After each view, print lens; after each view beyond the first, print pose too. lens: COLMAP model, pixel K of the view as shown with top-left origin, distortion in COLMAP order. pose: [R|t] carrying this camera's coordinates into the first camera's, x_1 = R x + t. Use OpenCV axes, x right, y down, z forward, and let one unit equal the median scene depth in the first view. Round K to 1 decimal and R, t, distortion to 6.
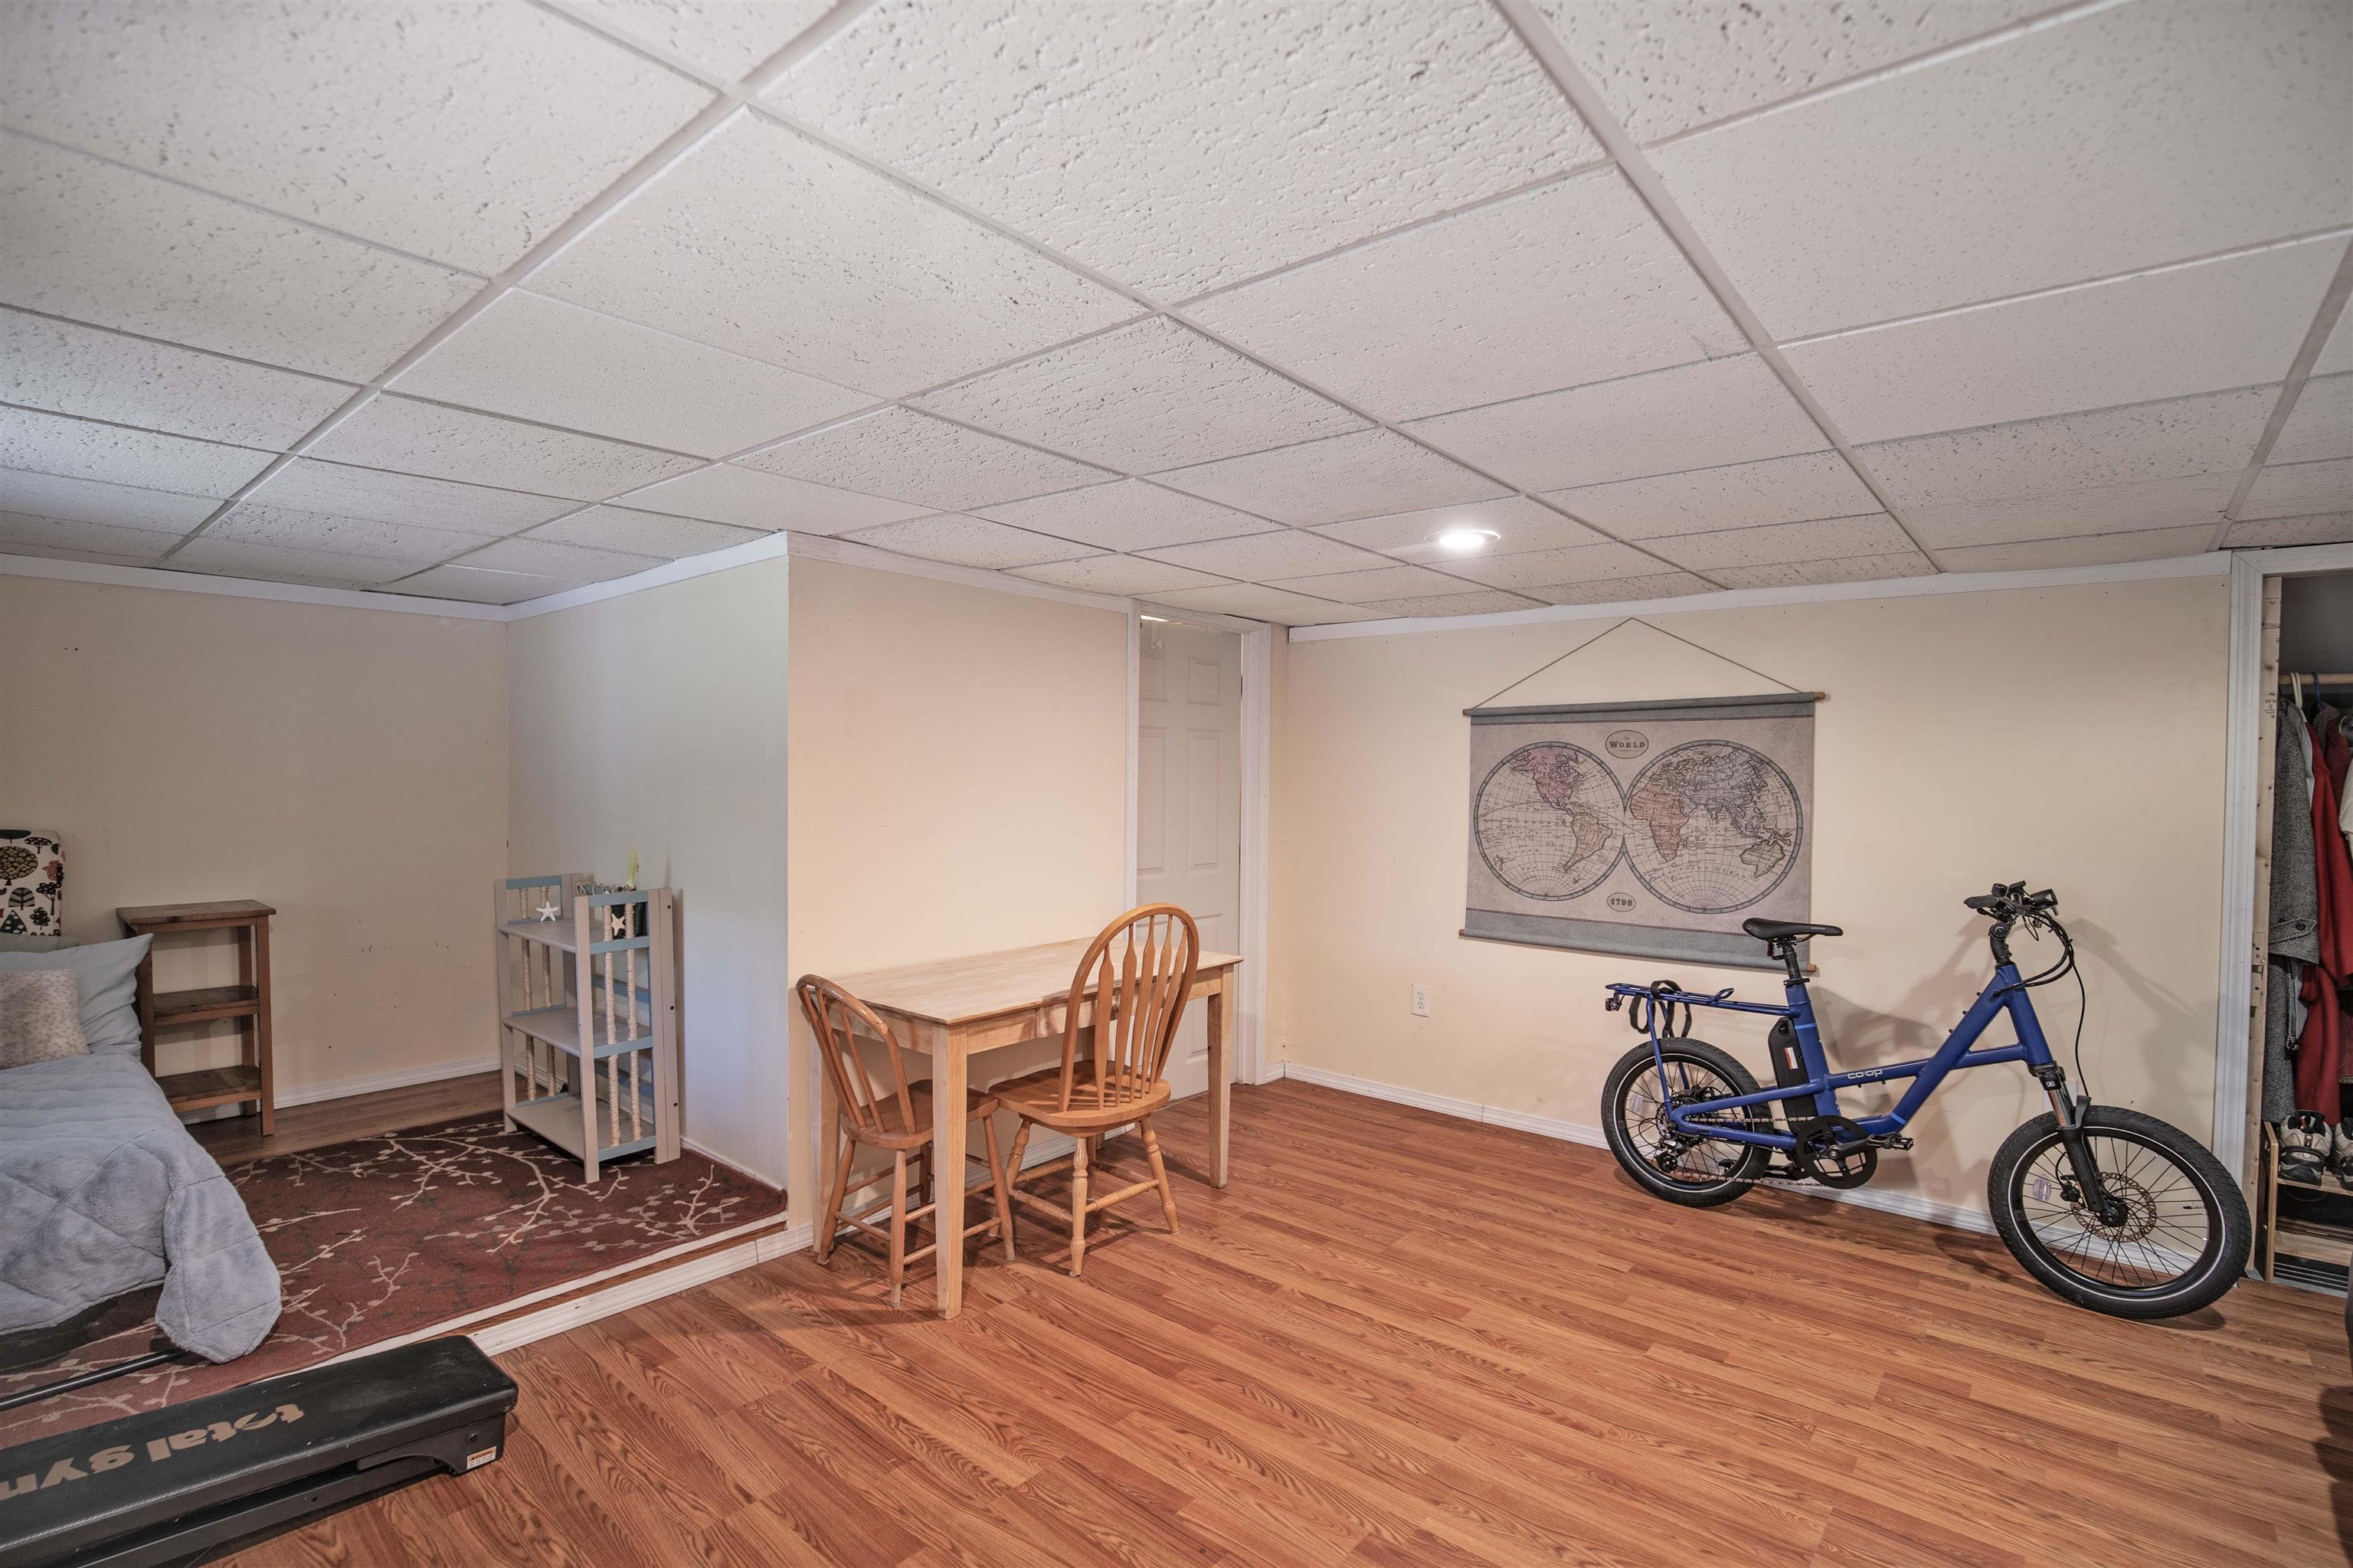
lens RADIAL K [[1091.0, 0, 1189.7], [0, 1091.0, 793.4], [0, 0, 1]] dist [-0.041097, 0.007328]
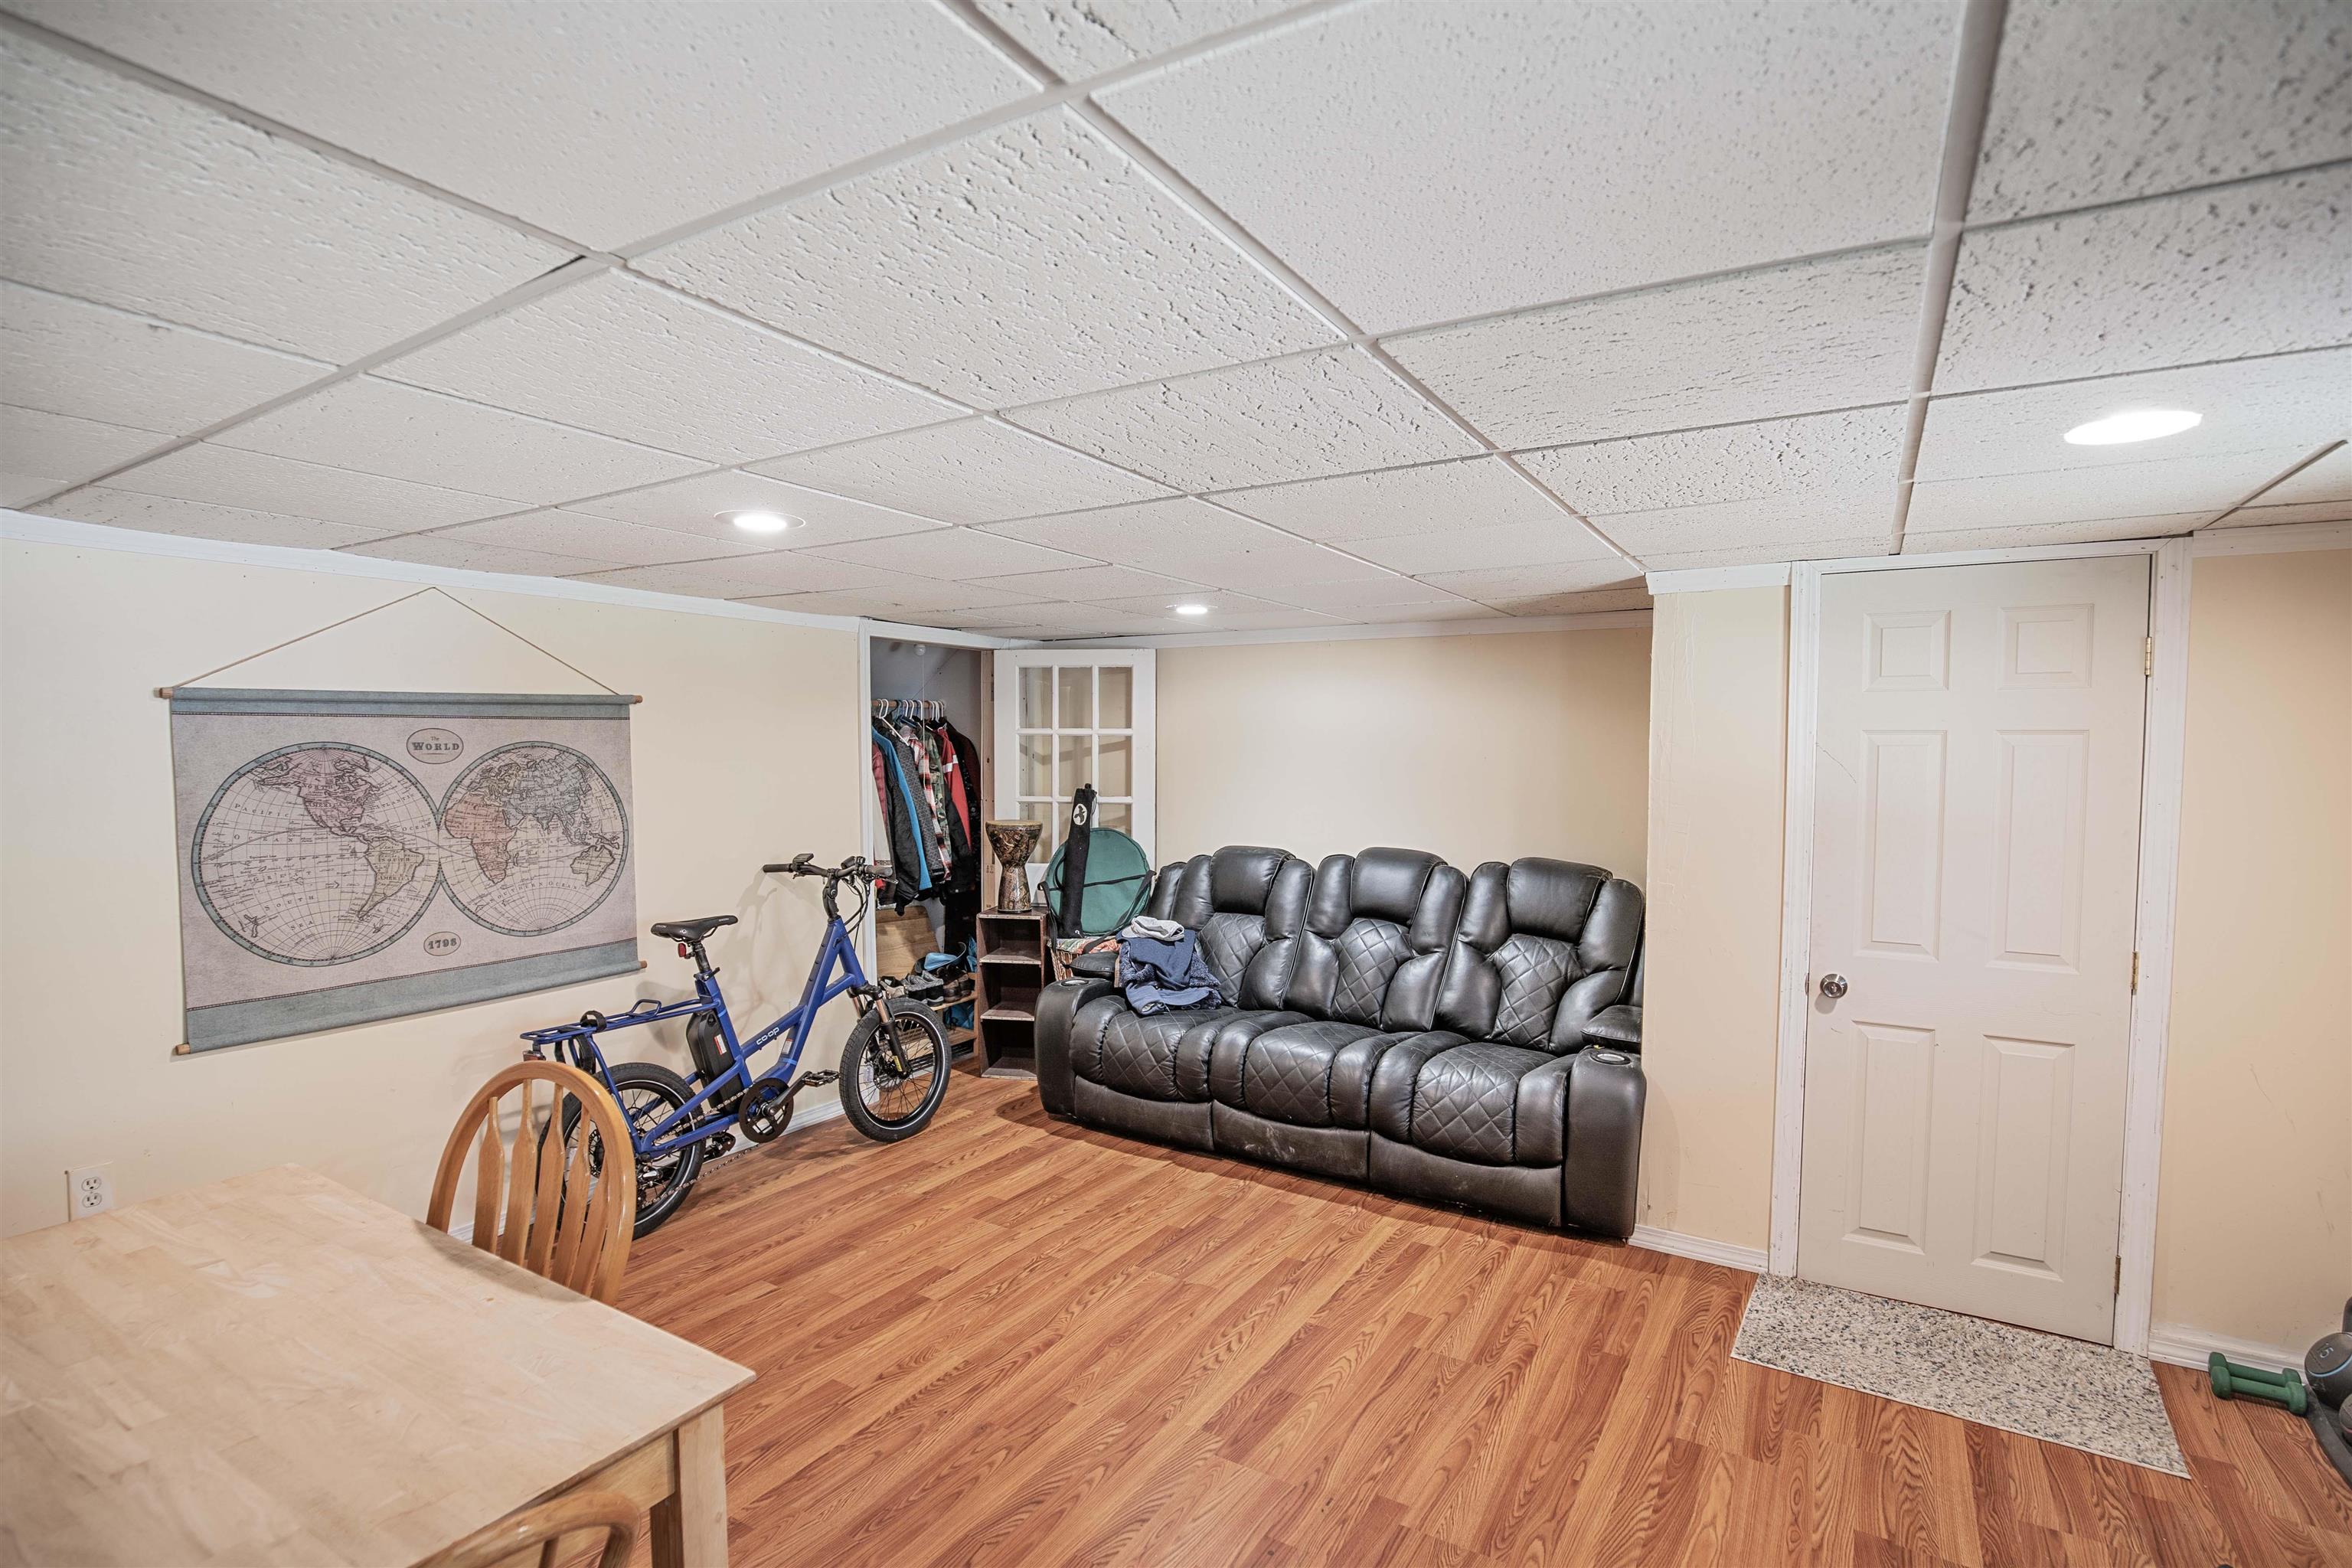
lens RADIAL K [[1090.5, 0, 1186.4], [0, 1090.5, 799.9], [0, 0, 1]] dist [-0.041097, 0.007328]
pose [[-0.147598, -0.061373, 0.987141, -0.496466], [0.012172, 0.997885, 0.063861, -0.053562], [-0.988973, 0.021441, -0.146538, 0.621425]]
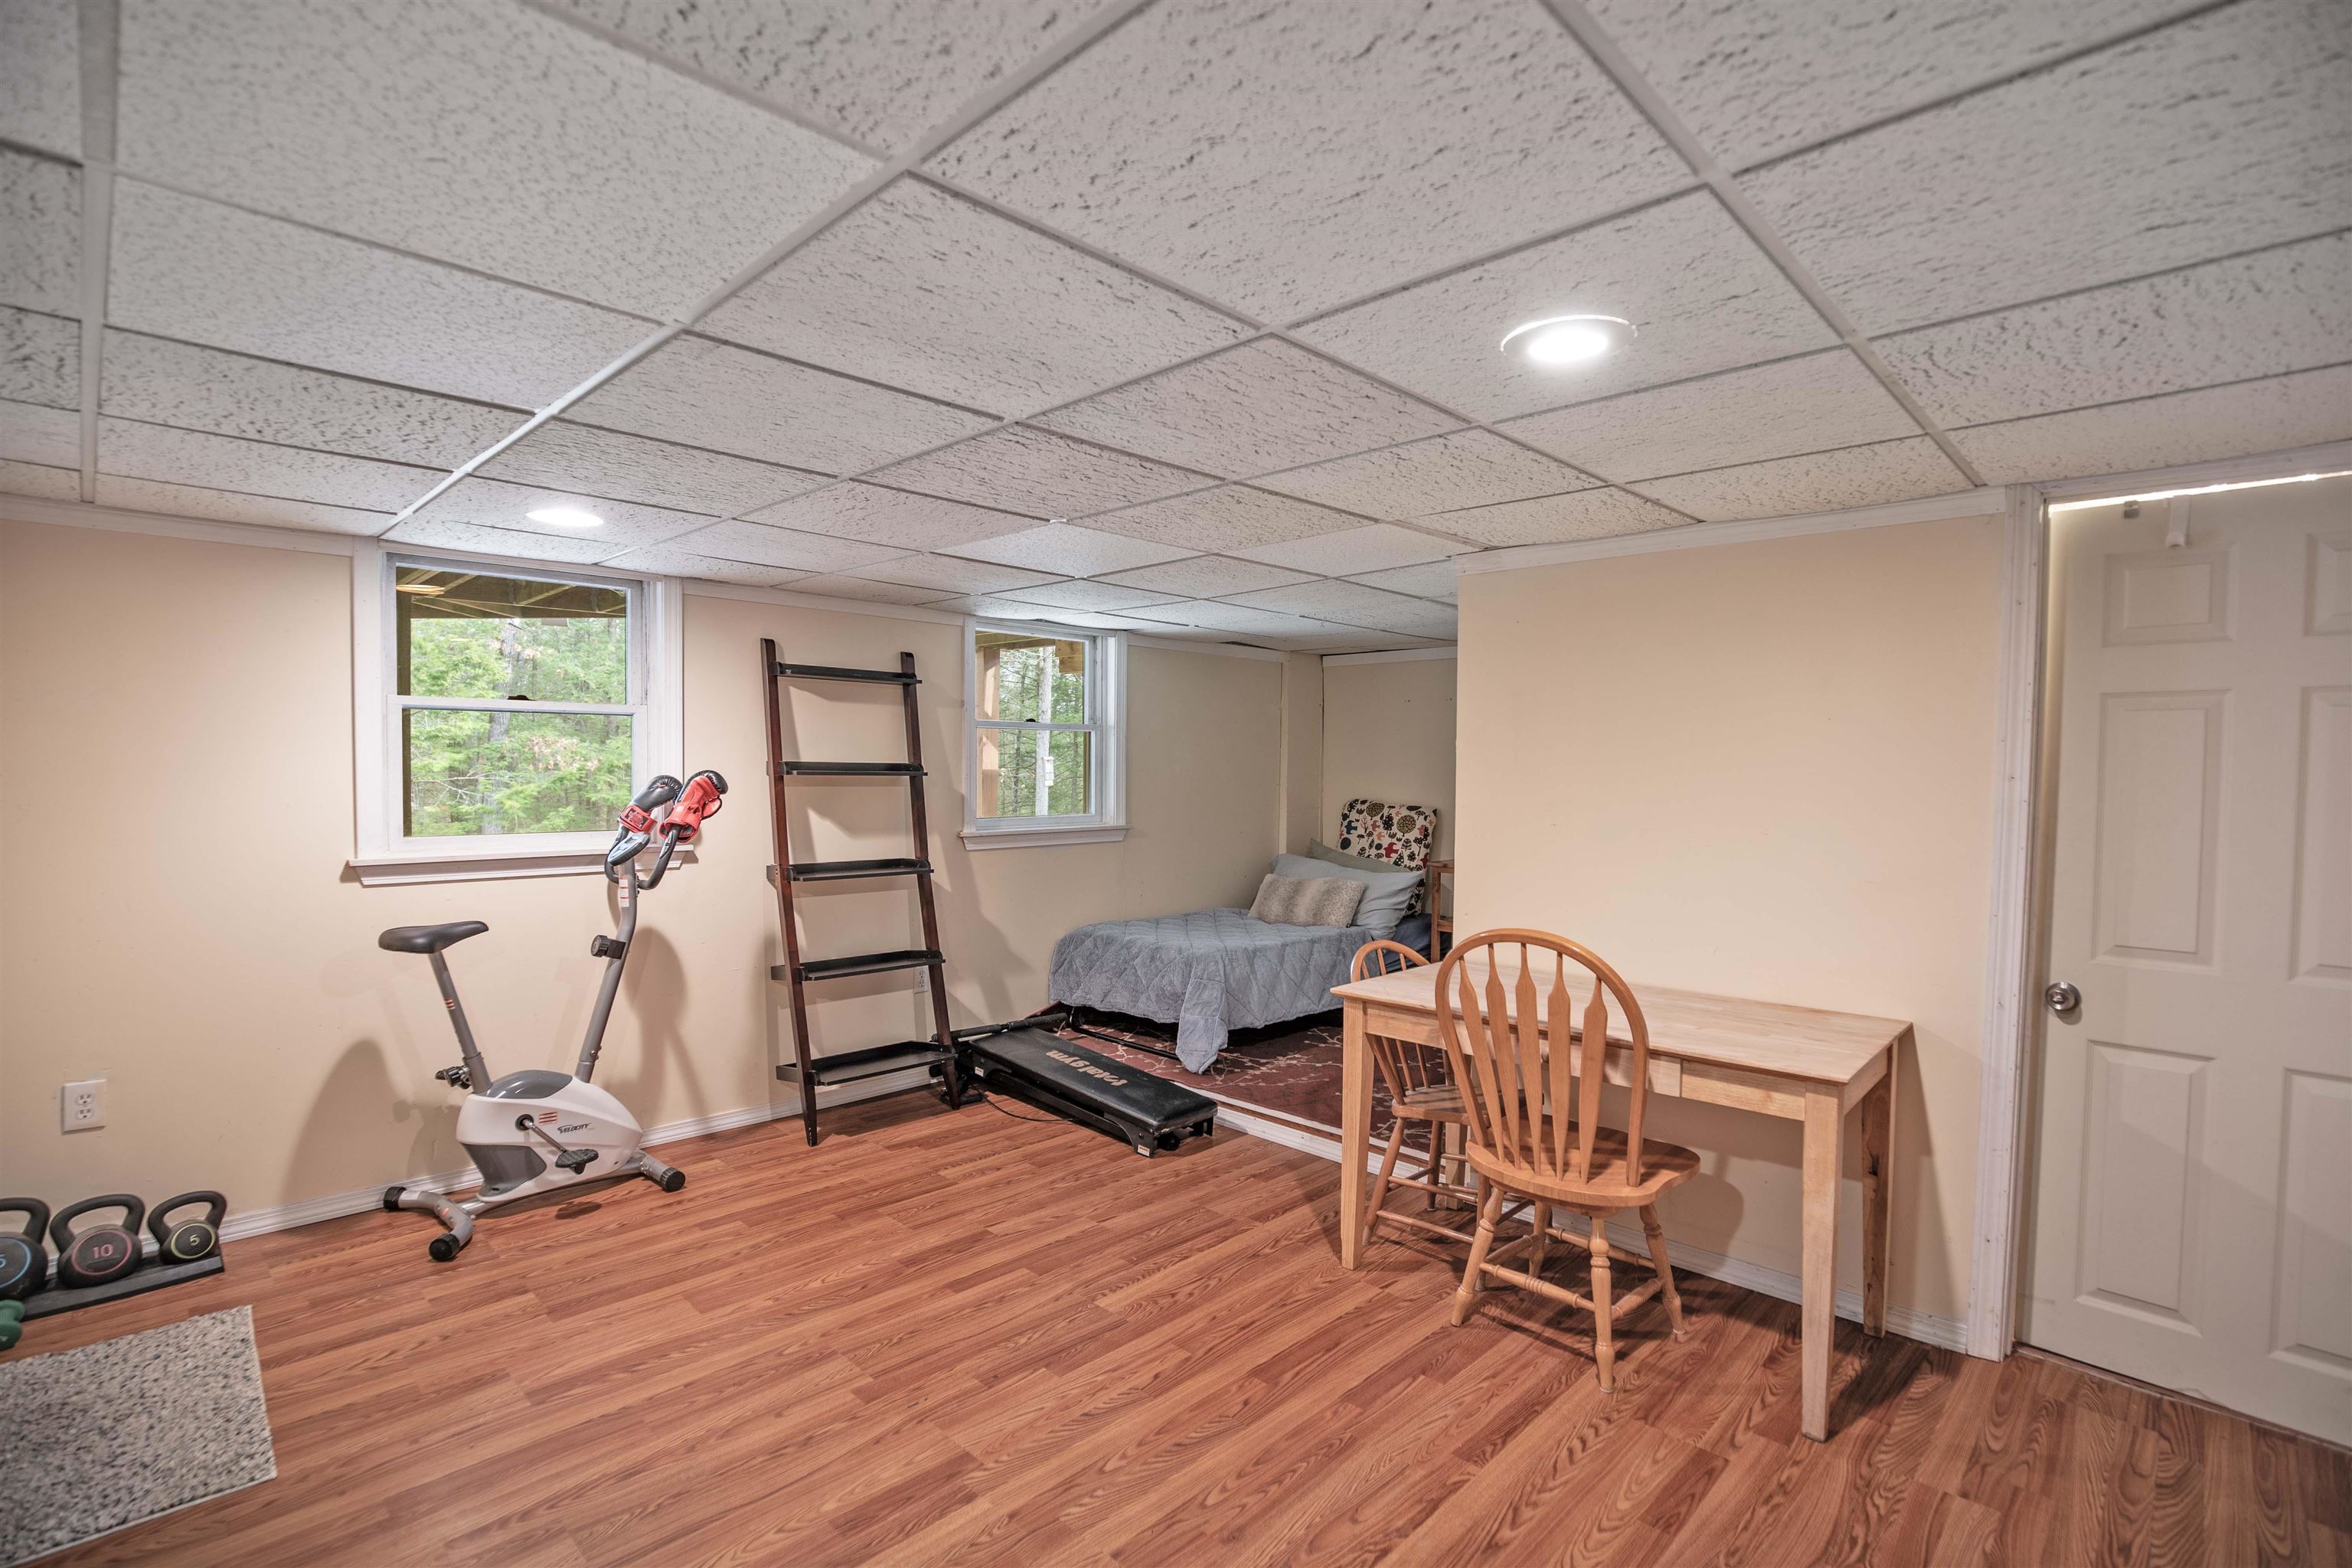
lens RADIAL K [[1090.5, 0, 1178.2], [0, 1090.5, 802.2], [0, 0, 1]] dist [-0.041097, 0.007328]
pose [[-0.086649, 0.019958, -0.996039, 0.635893], [-0.024986, 0.999441, 0.022200, -0.002059], [0.995926, 0.026811, -0.086102, 0.664220]]
